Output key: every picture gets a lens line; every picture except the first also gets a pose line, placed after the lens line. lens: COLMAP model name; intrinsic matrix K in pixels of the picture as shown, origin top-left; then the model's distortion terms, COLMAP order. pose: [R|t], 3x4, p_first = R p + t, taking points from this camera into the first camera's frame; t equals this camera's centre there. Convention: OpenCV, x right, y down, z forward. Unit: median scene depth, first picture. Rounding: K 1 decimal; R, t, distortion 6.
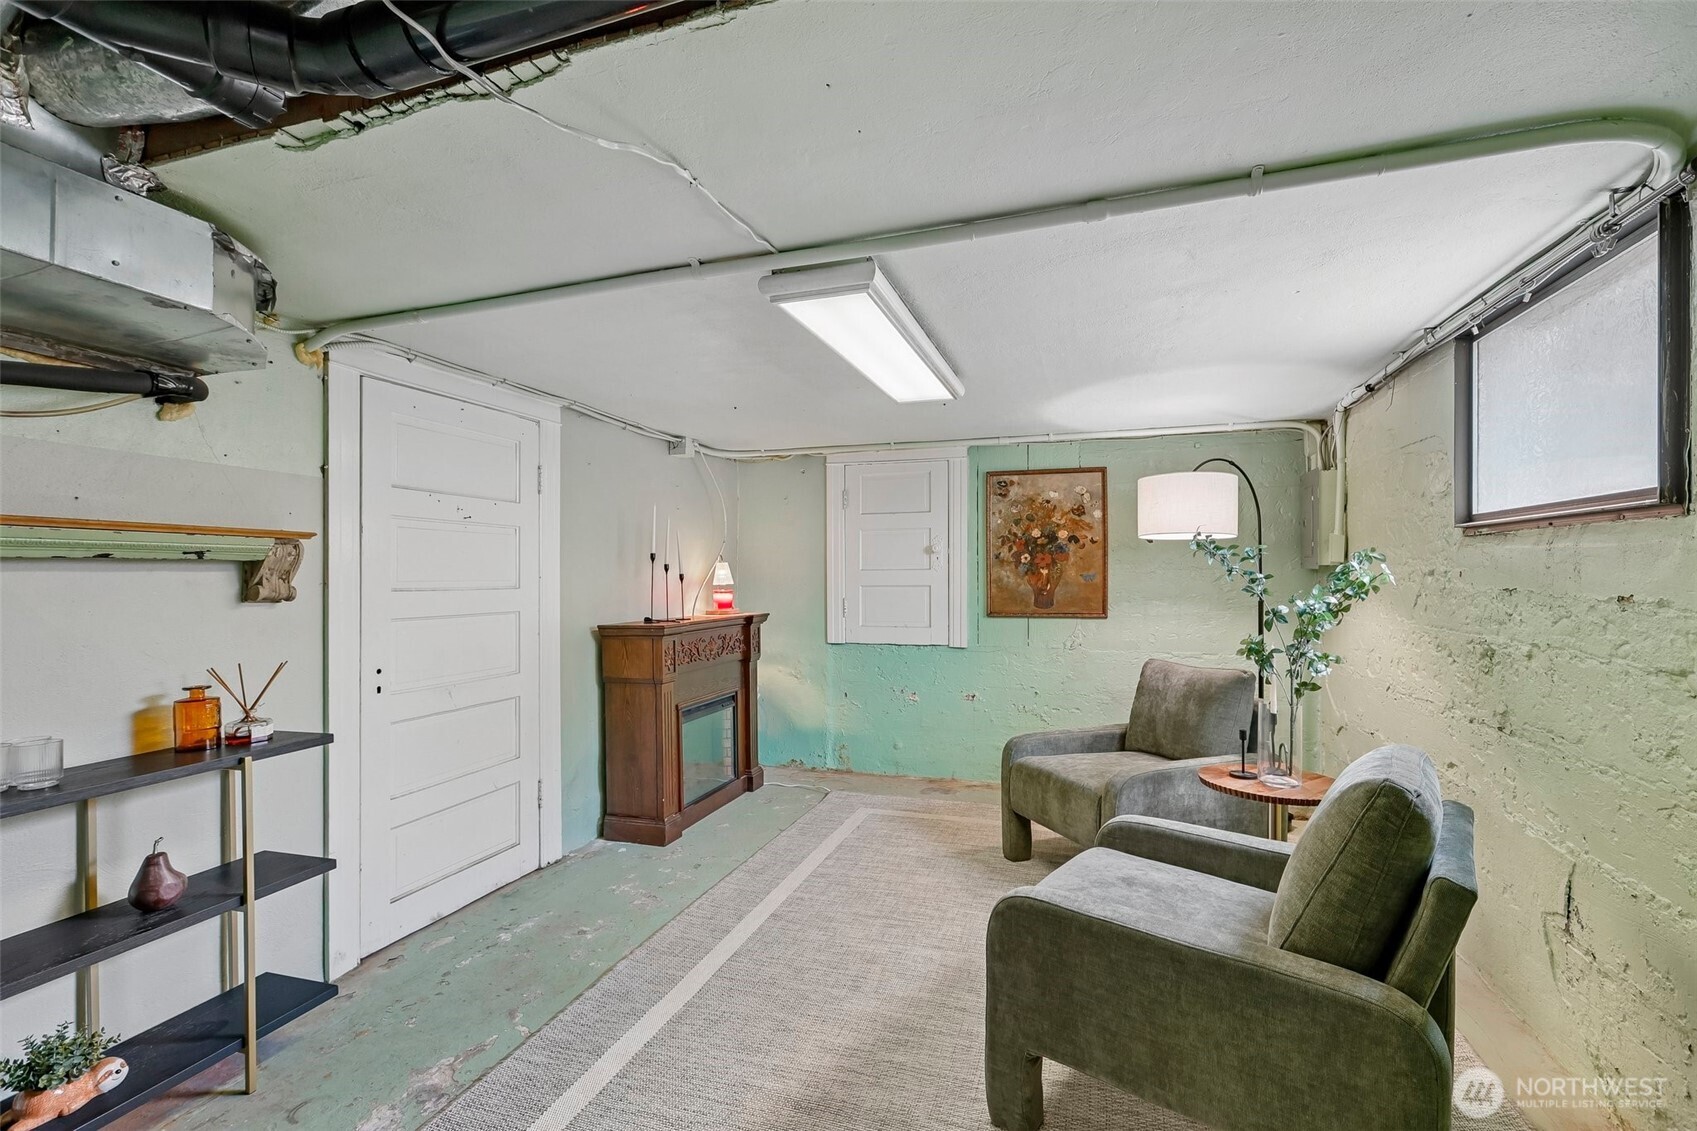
lens RADIAL K [[760.6, 0, 848.5], [0, 760.6, 565.5], [0, 0, 1]] dist [-0.001150, -0.000073]
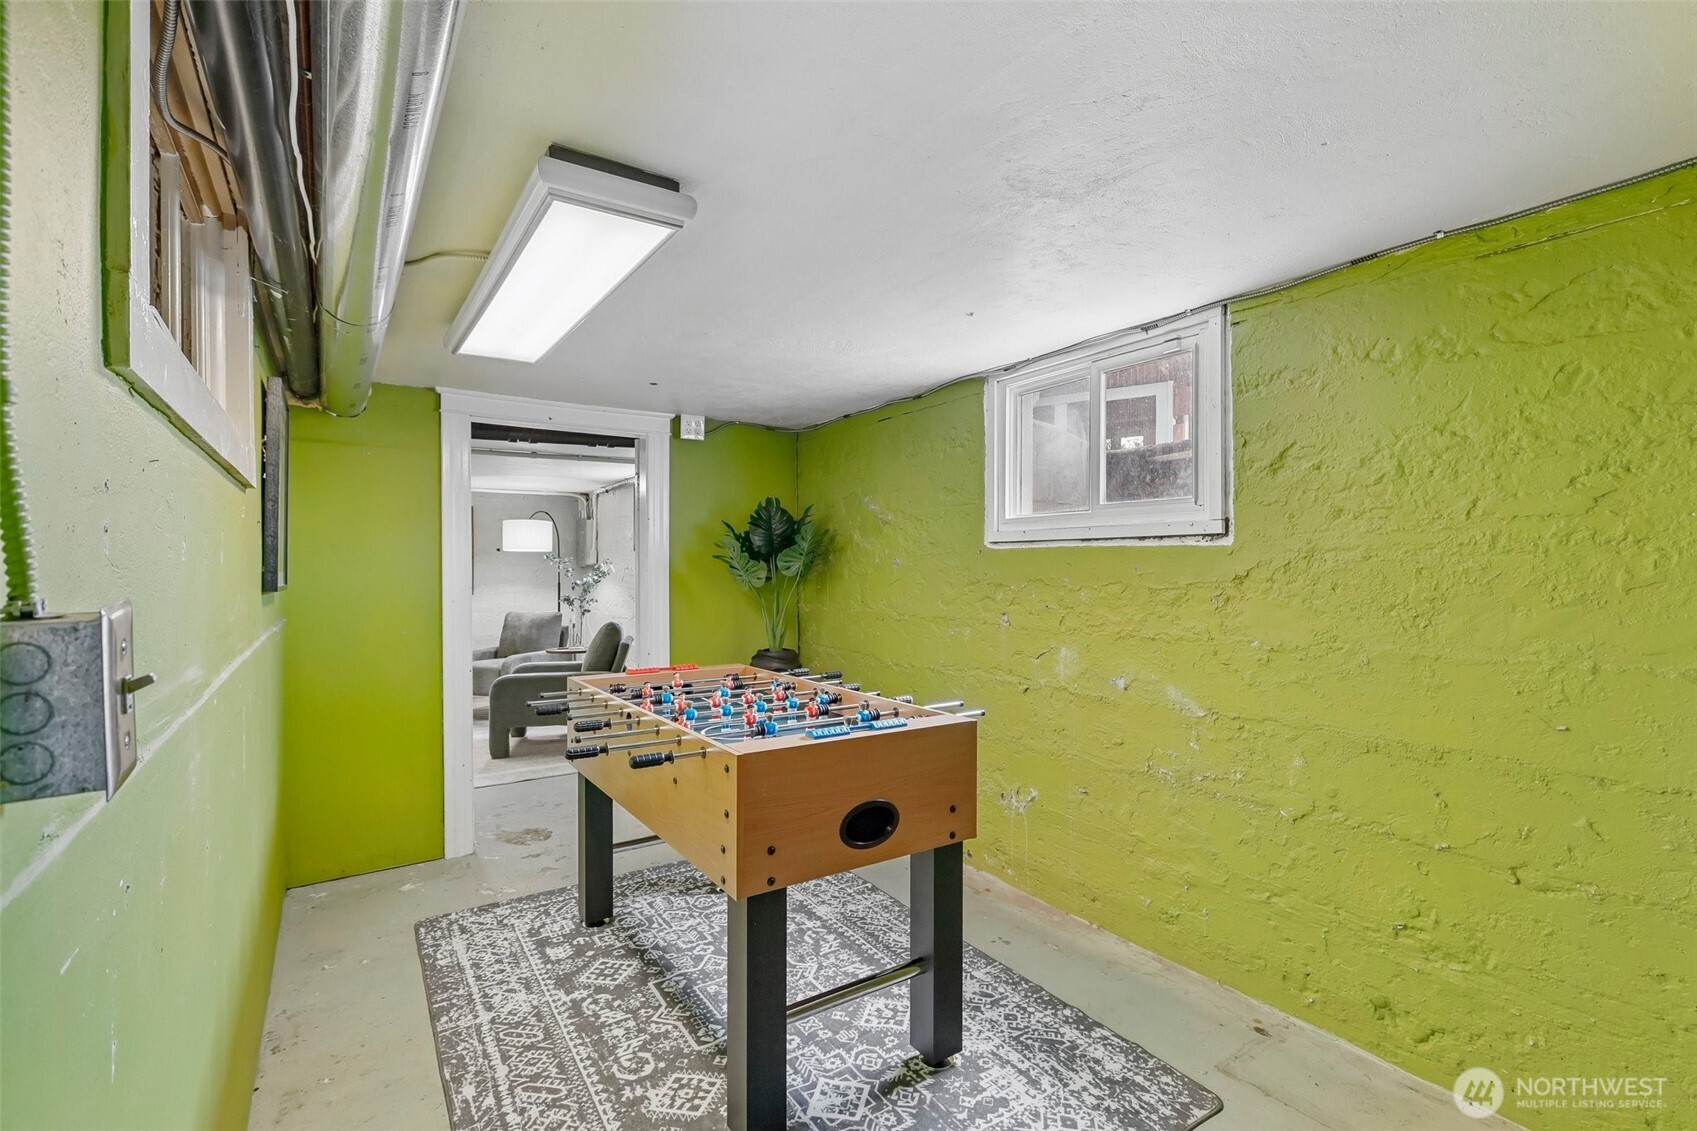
lens RADIAL K [[760.6, 0, 848.5], [0, 760.6, 565.5], [0, 0, 1]] dist [-0.001150, -0.000073]
pose [[0.612159, 0.002420, 0.790731, -0.676732], [-0.006143, 0.999980, 0.001696, -0.006372], [-0.790711, -0.005896, 0.612161, -0.974200]]
